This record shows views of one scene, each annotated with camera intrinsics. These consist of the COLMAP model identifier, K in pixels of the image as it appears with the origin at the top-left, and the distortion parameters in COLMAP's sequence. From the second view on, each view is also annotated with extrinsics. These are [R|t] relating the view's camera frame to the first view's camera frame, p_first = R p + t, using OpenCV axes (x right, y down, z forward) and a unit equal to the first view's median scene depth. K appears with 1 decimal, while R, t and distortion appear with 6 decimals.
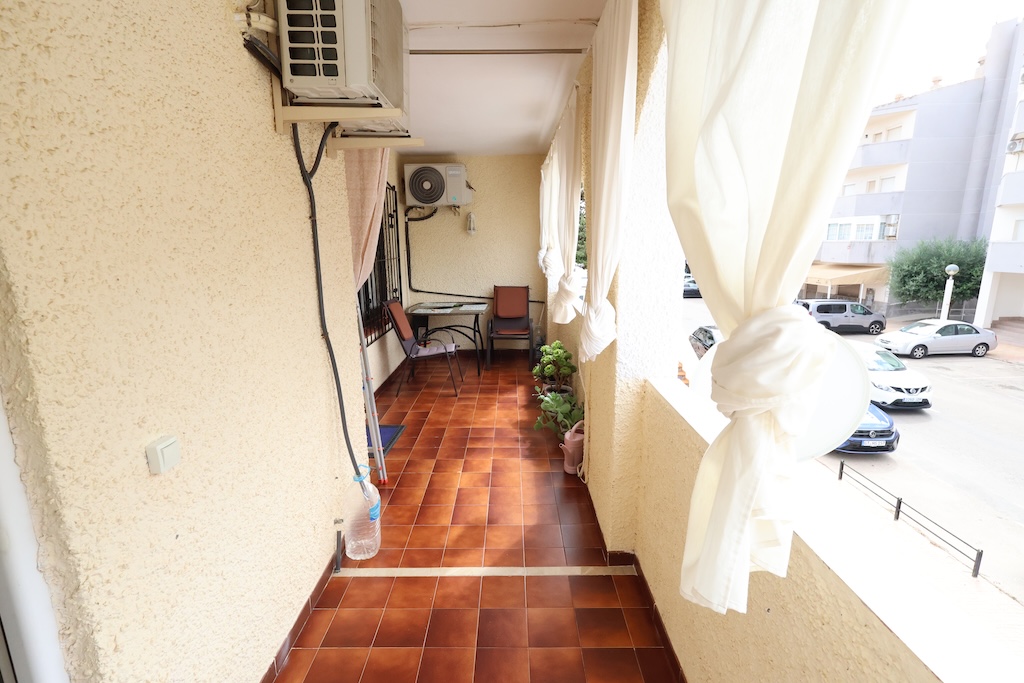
lens RADIAL K [[471.3, 0, 509.1], [0, 471.3, 341.9], [0, 0, 1]] dist [-0.003247, 0.001111]
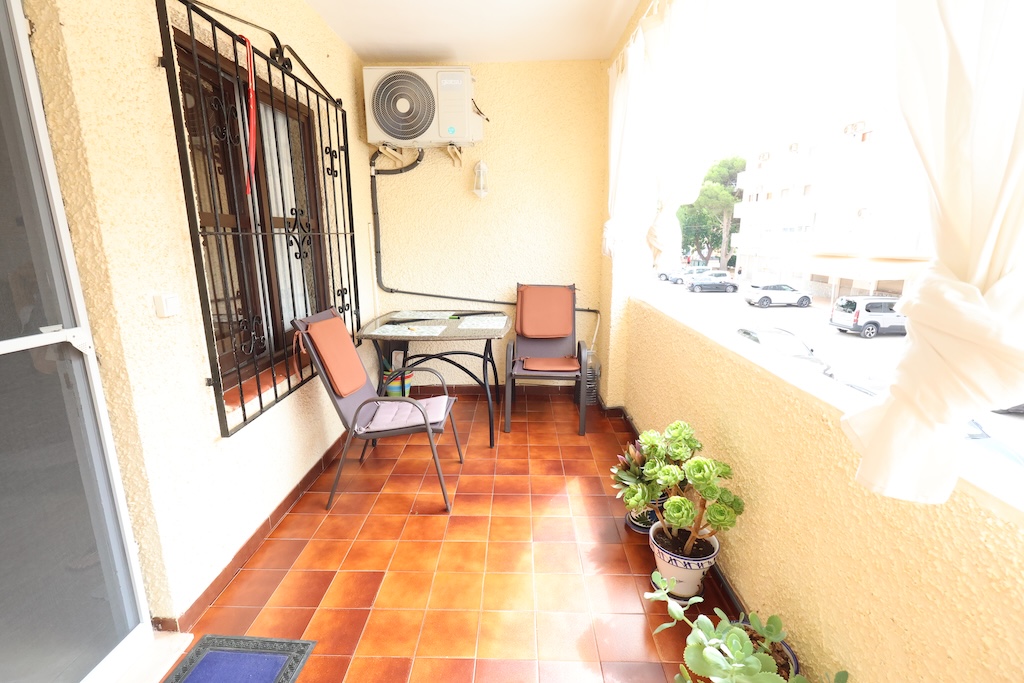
lens RADIAL K [[452.8, 0, 512.0], [0, 452.8, 341.5], [0, 0, 1]] dist [-0.002081, 0.000026]
pose [[0.999904, 0.011052, -0.008411, -0.036127], [-0.010847, 0.999649, 0.024151, -0.063717], [0.008675, -0.024057, 0.999673, 0.452153]]
